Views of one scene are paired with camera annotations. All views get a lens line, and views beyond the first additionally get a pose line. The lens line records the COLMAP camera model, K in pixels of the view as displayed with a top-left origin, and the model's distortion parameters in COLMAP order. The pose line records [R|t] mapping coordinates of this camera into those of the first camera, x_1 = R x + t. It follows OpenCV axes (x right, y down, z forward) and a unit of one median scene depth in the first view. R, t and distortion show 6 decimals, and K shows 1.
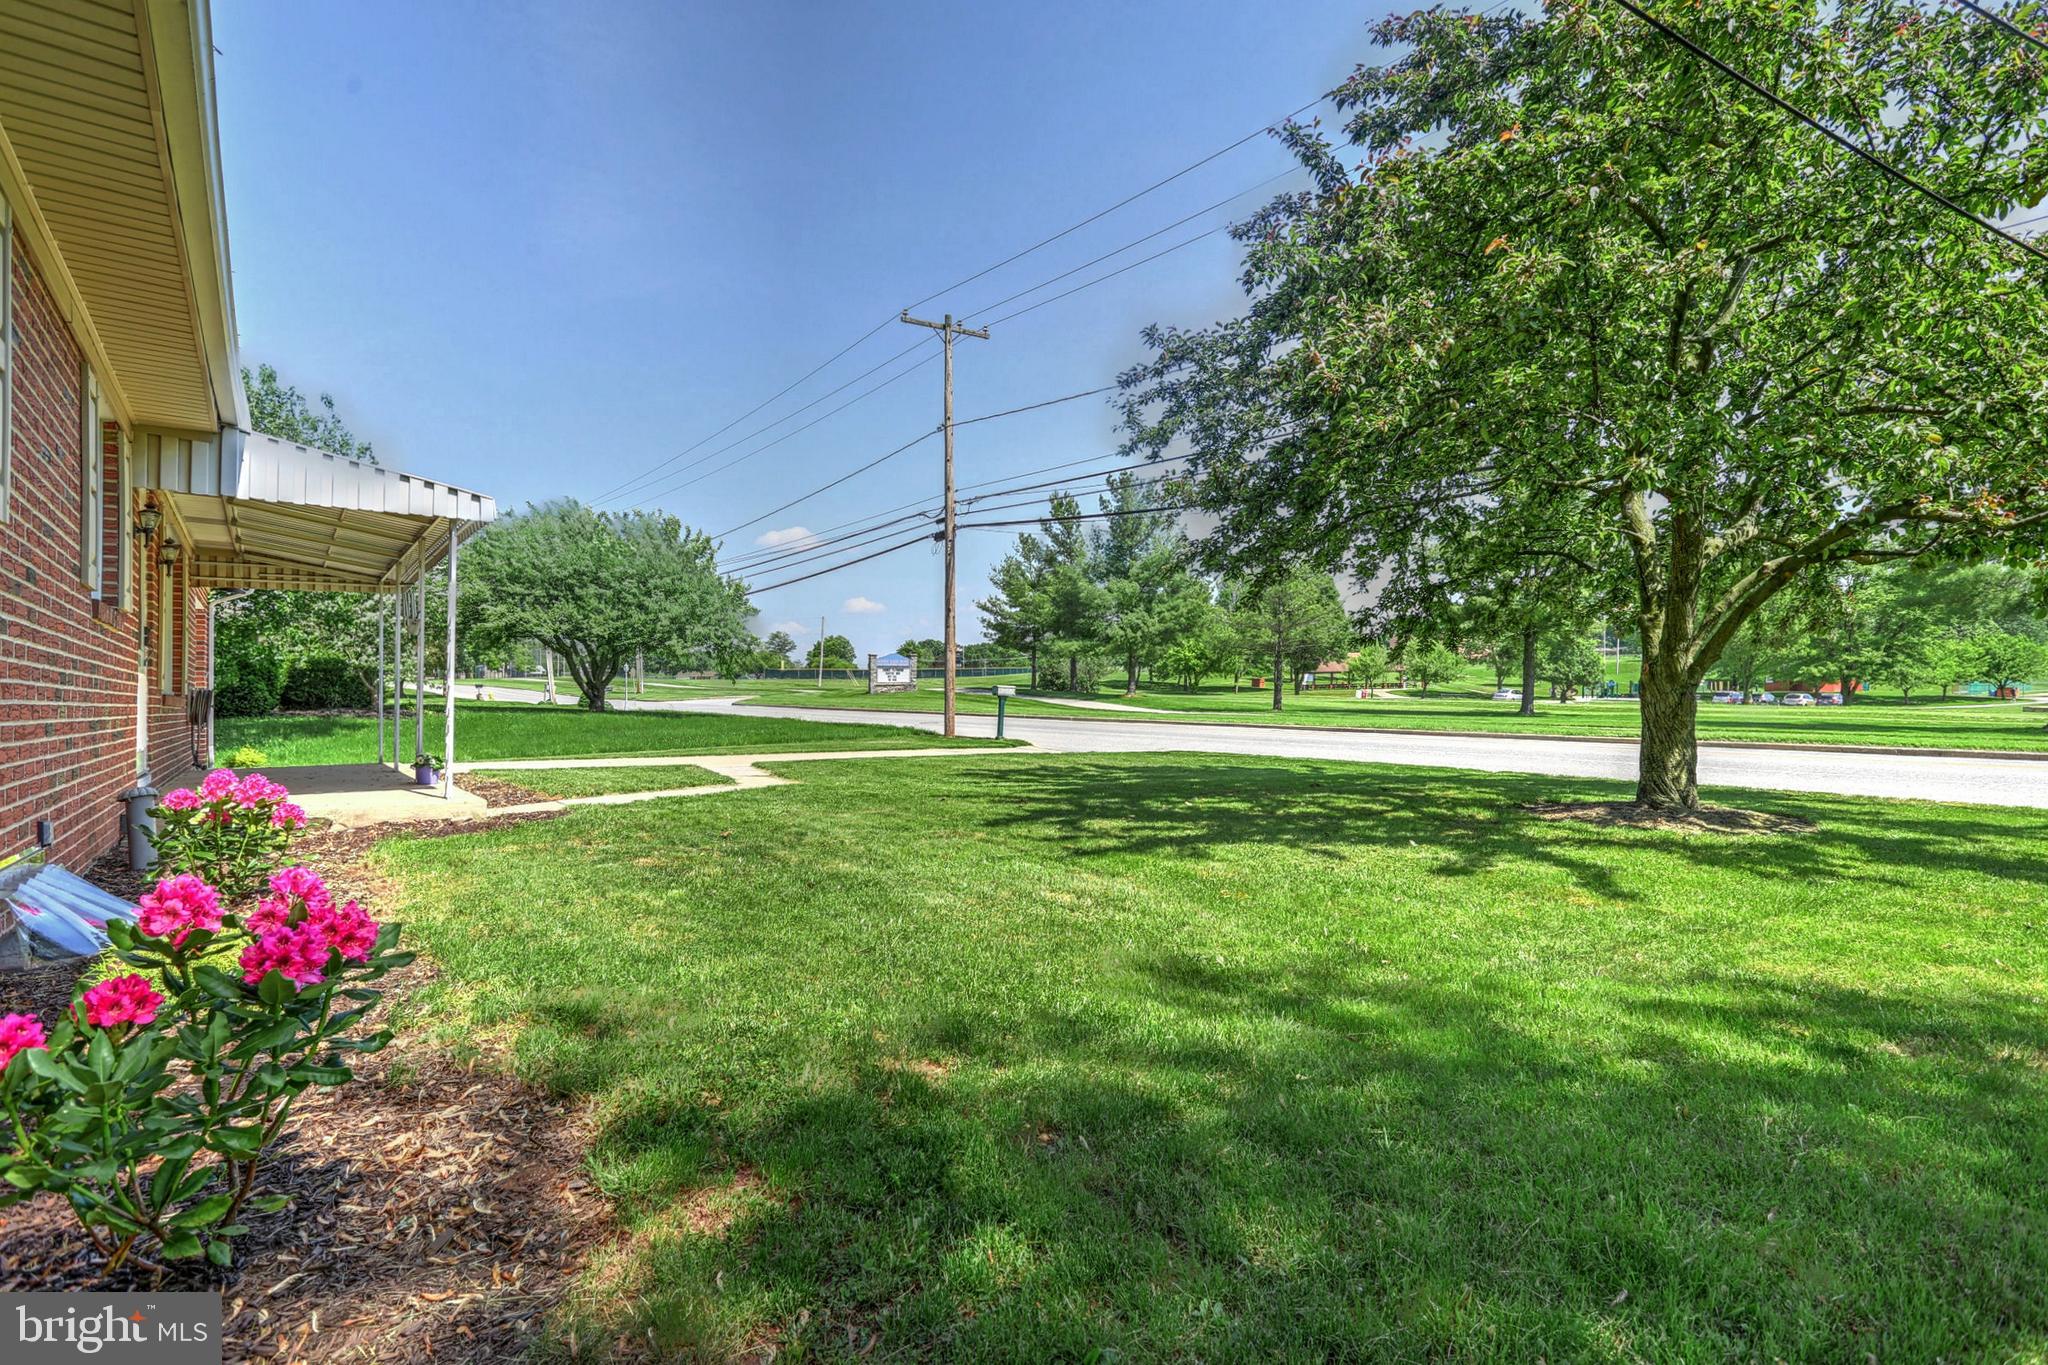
lens RADIAL K [[1107.4, 0, 1055.4], [0, 1107.4, 676.4], [0, 0, 1]] dist [-0.030120, 0.000006]
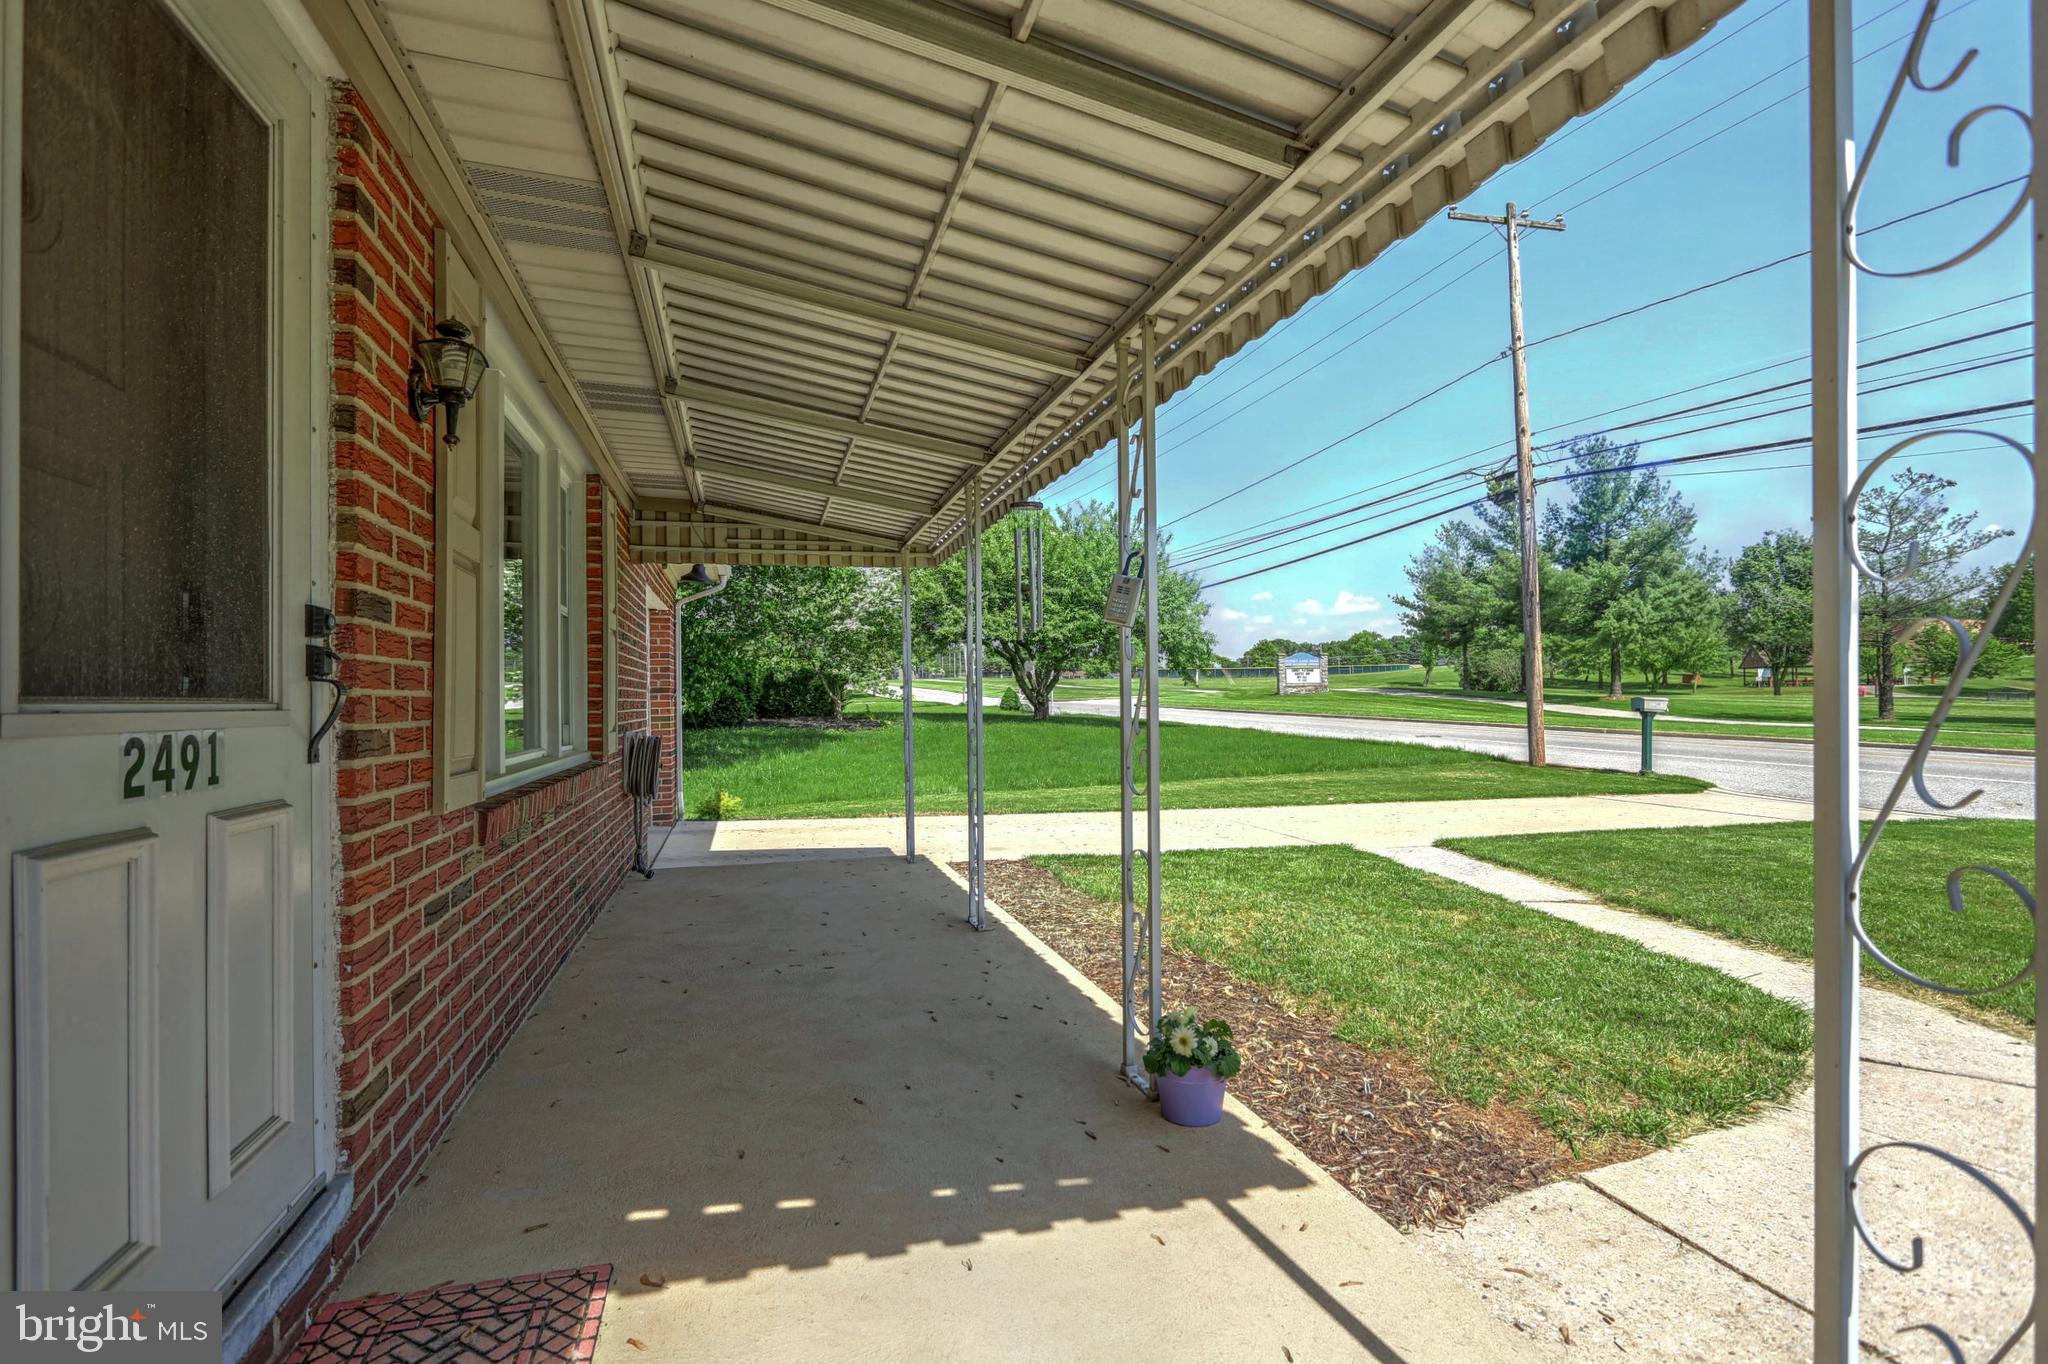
lens RADIAL K [[984.0, 0, 1018.2], [0, 984.0, 702.6], [0, 0, 1]] dist [-0.066640, 0.025143]
pose [[0.937359, -0.000881, -0.348363, -0.126366], [0.011261, 0.999551, 0.027771, -0.005419], [0.348182, -0.029954, 0.936948, 0.176402]]
